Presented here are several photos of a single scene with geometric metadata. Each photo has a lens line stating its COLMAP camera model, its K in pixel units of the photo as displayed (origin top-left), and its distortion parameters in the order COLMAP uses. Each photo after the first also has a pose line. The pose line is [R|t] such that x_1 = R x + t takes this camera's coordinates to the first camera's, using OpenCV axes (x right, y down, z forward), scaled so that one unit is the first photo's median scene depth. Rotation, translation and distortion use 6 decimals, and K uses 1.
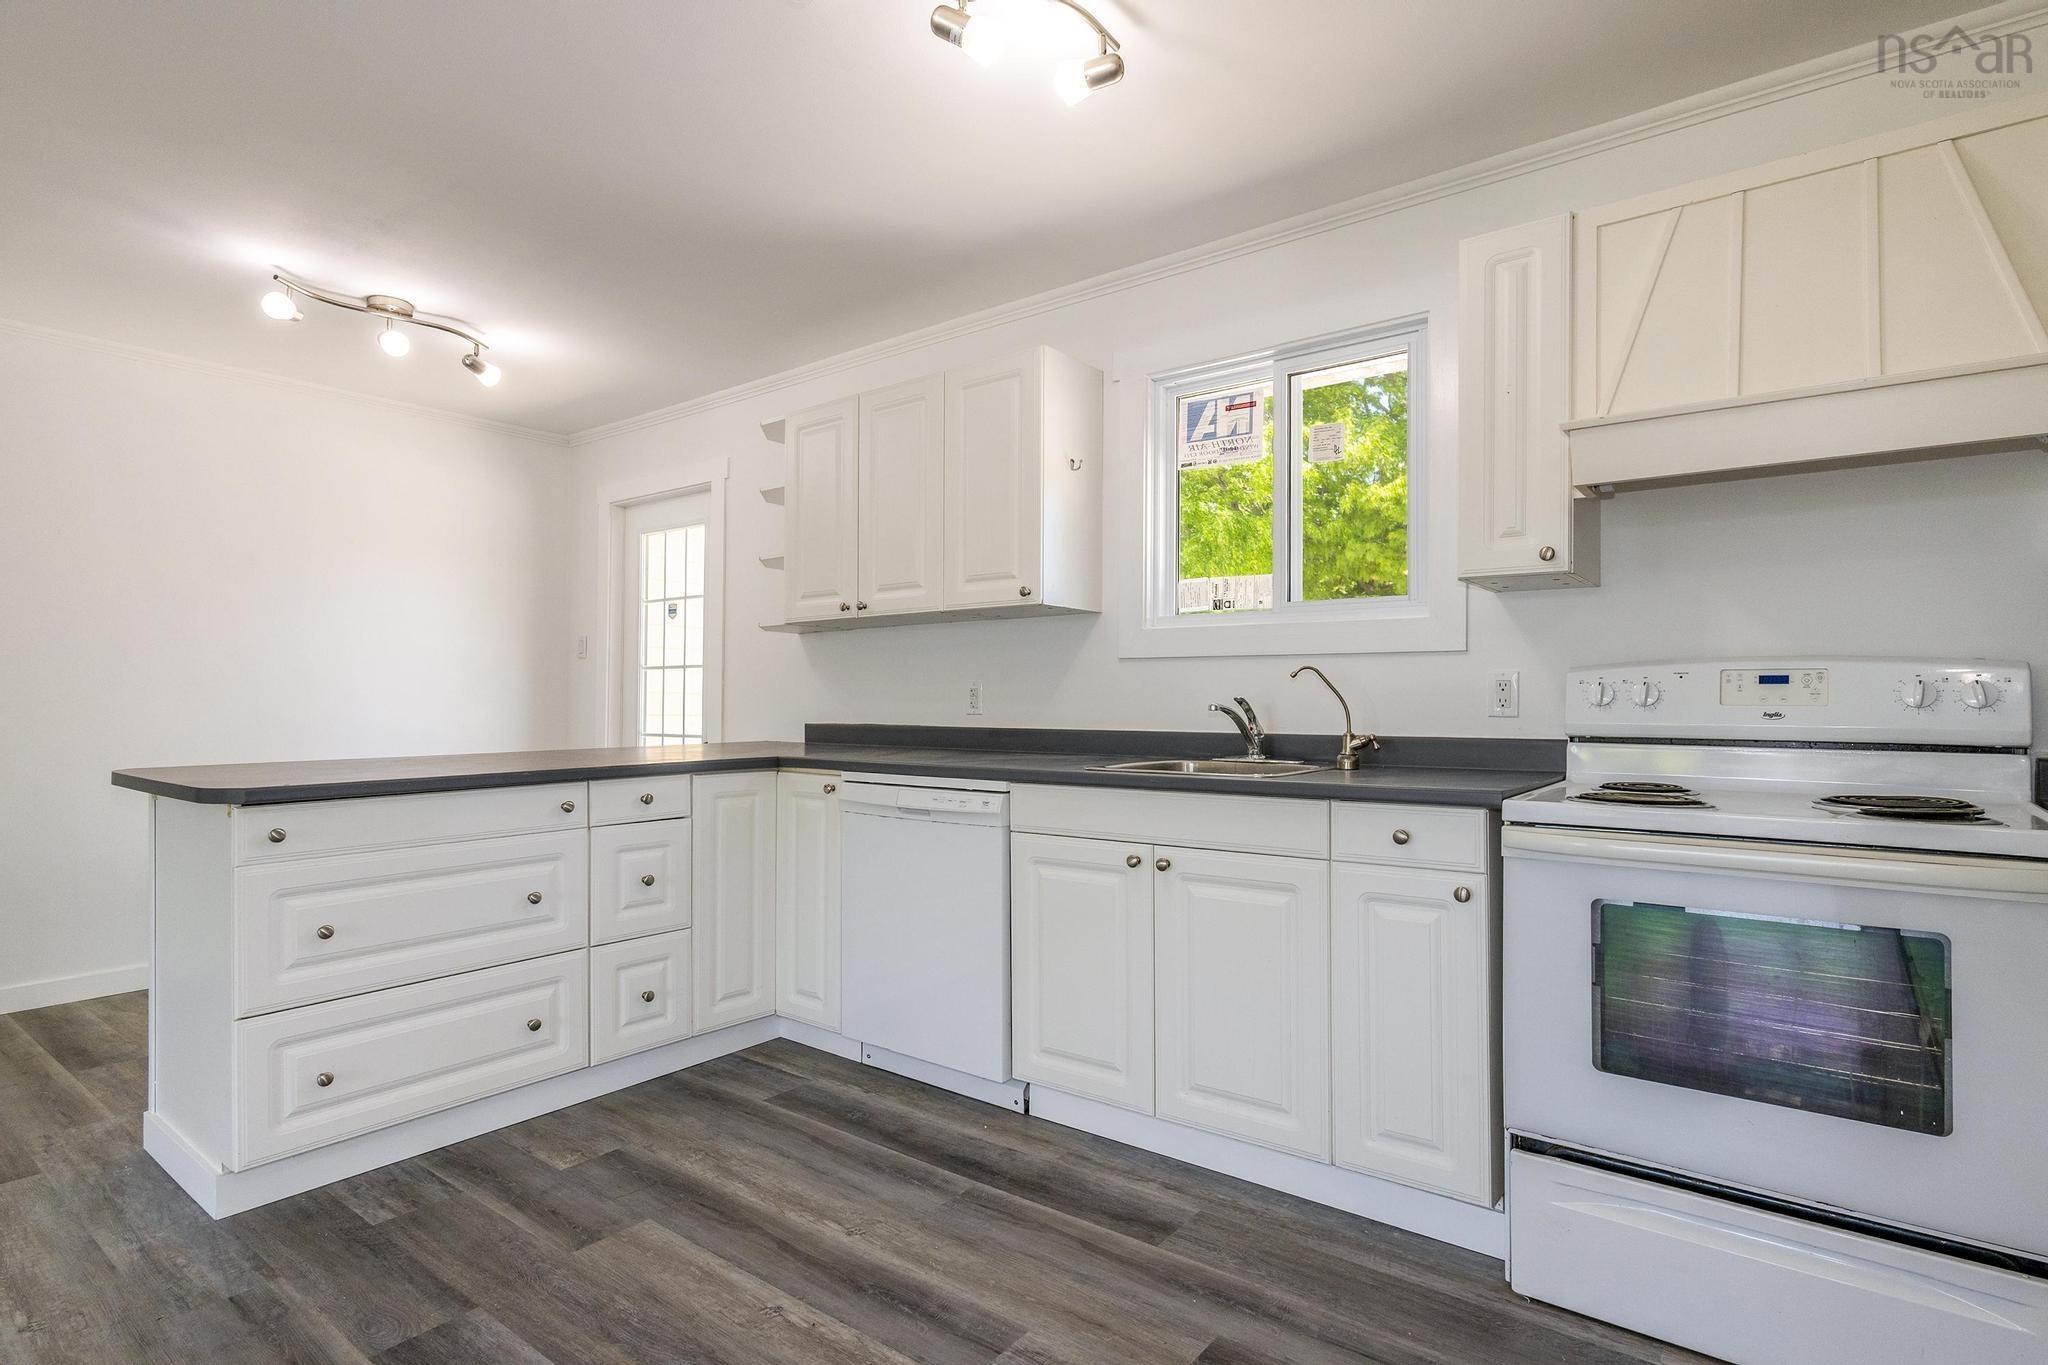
lens RADIAL K [[1016.9, 0, 1039.4], [0, 1016.9, 696.4], [0, 0, 1]] dist [-0.001062, 0.000699]
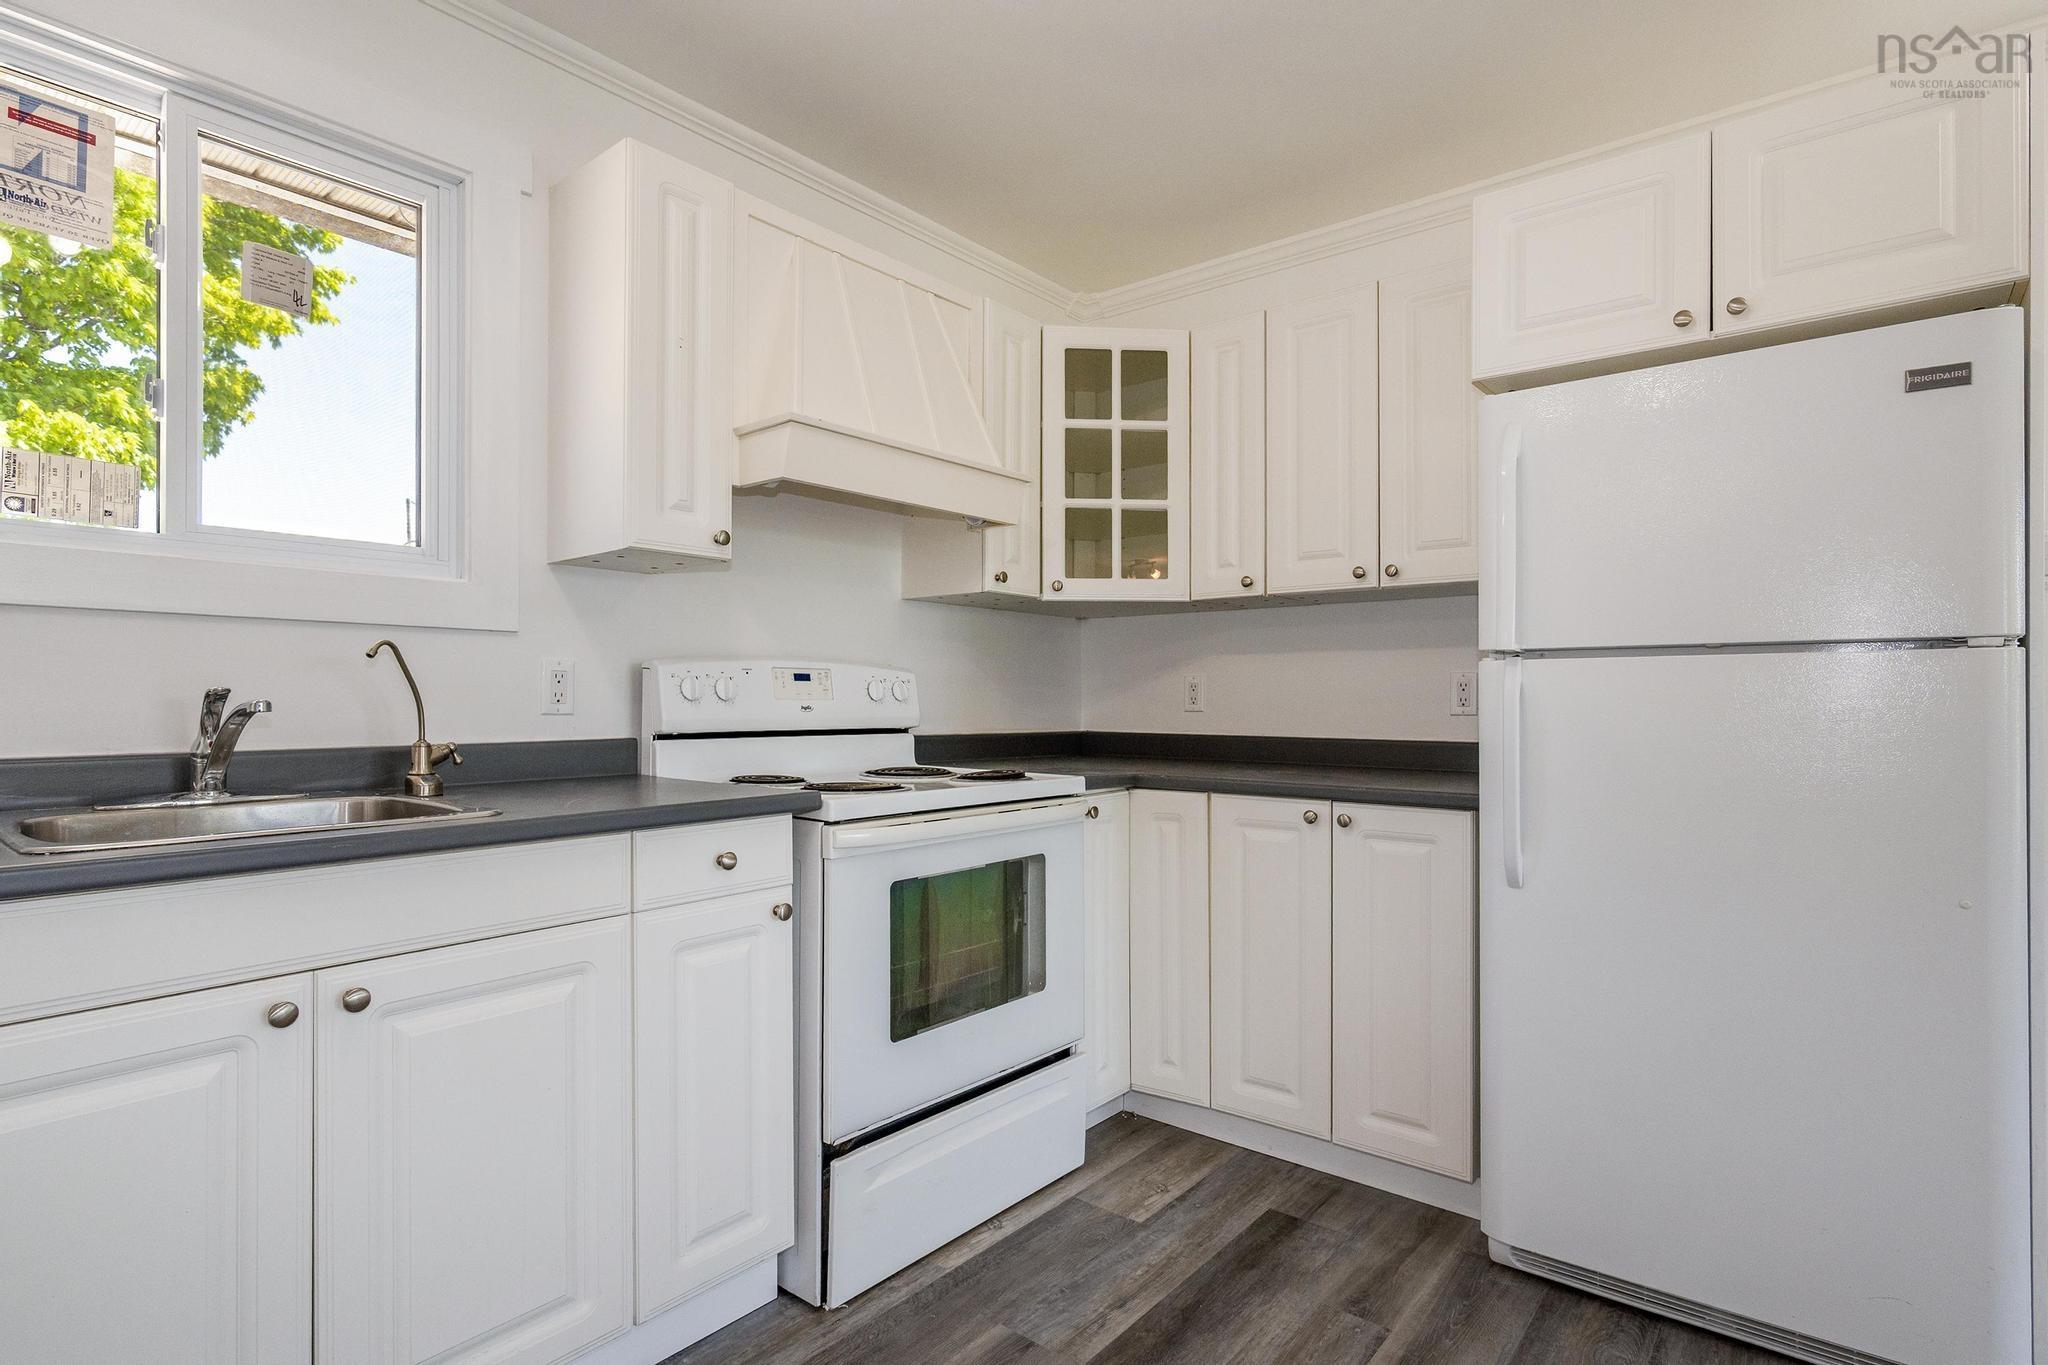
lens RADIAL K [[1055.4, 0, 1029.2], [0, 1055.4, 693.6], [0, 0, 1]] dist [-0.000531, 0.000674]
pose [[0.032768, 0.003410, 0.999457, -0.410147], [-0.006077, 0.999976, -0.003213, 0.003851], [-0.999445, -0.005968, 0.032788, 0.610473]]
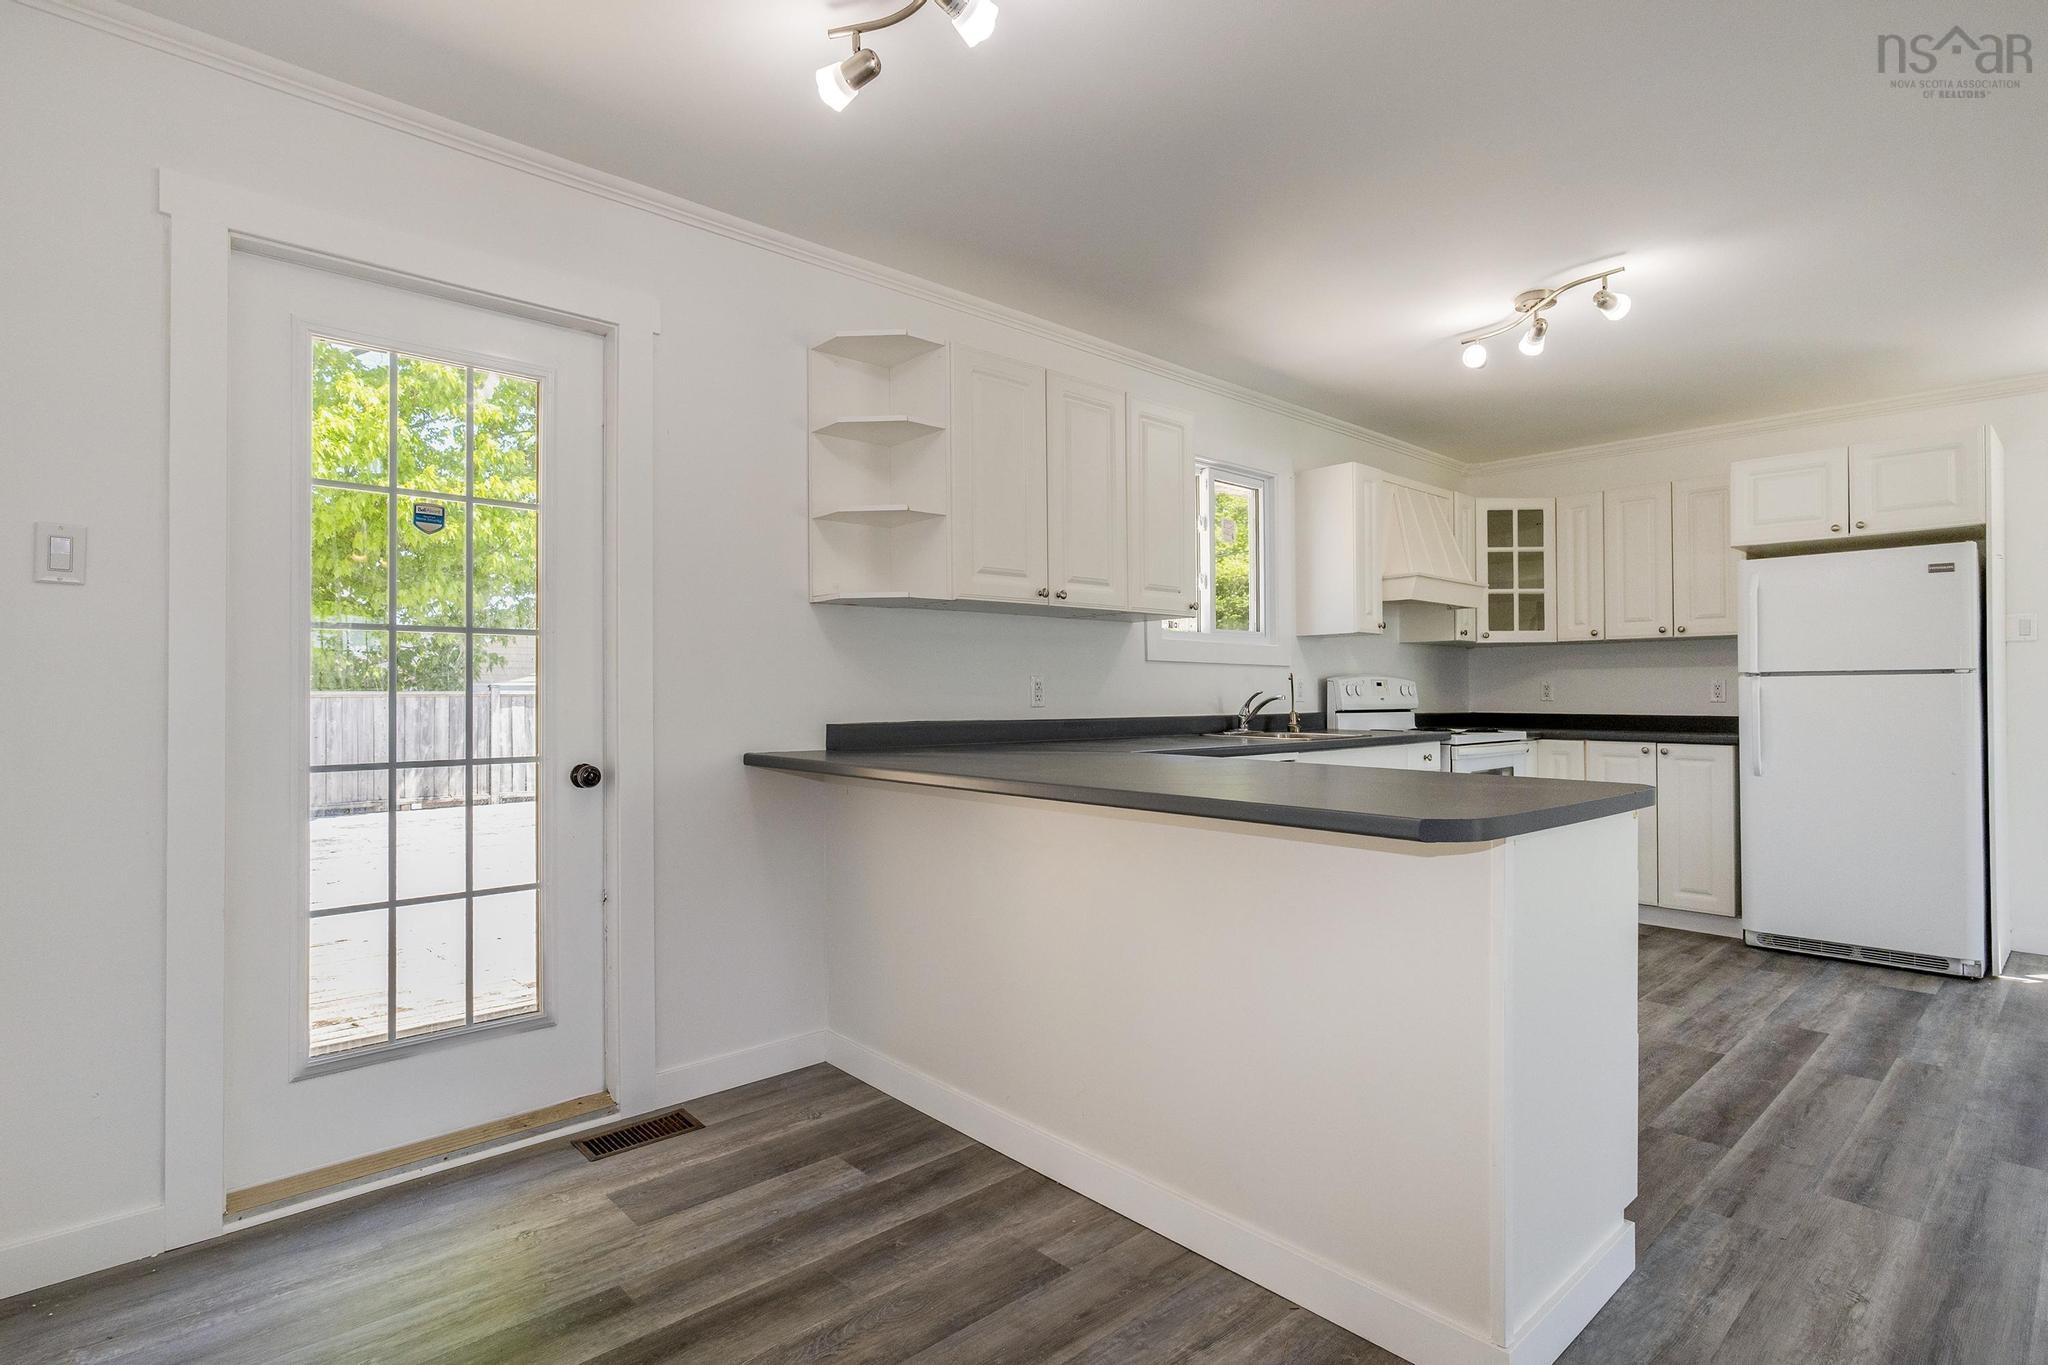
lens RADIAL K [[1027.0, 0, 1024.0], [0, 1027.0, 682.5], [0, 0, 1]] dist [-0.002931, -0.000169]
pose [[0.178578, 0.009481, 0.983880, -1.597864], [-0.003330, 0.999954, -0.009032, 0.003794], [-0.983920, -0.001664, 0.178601, 1.212657]]
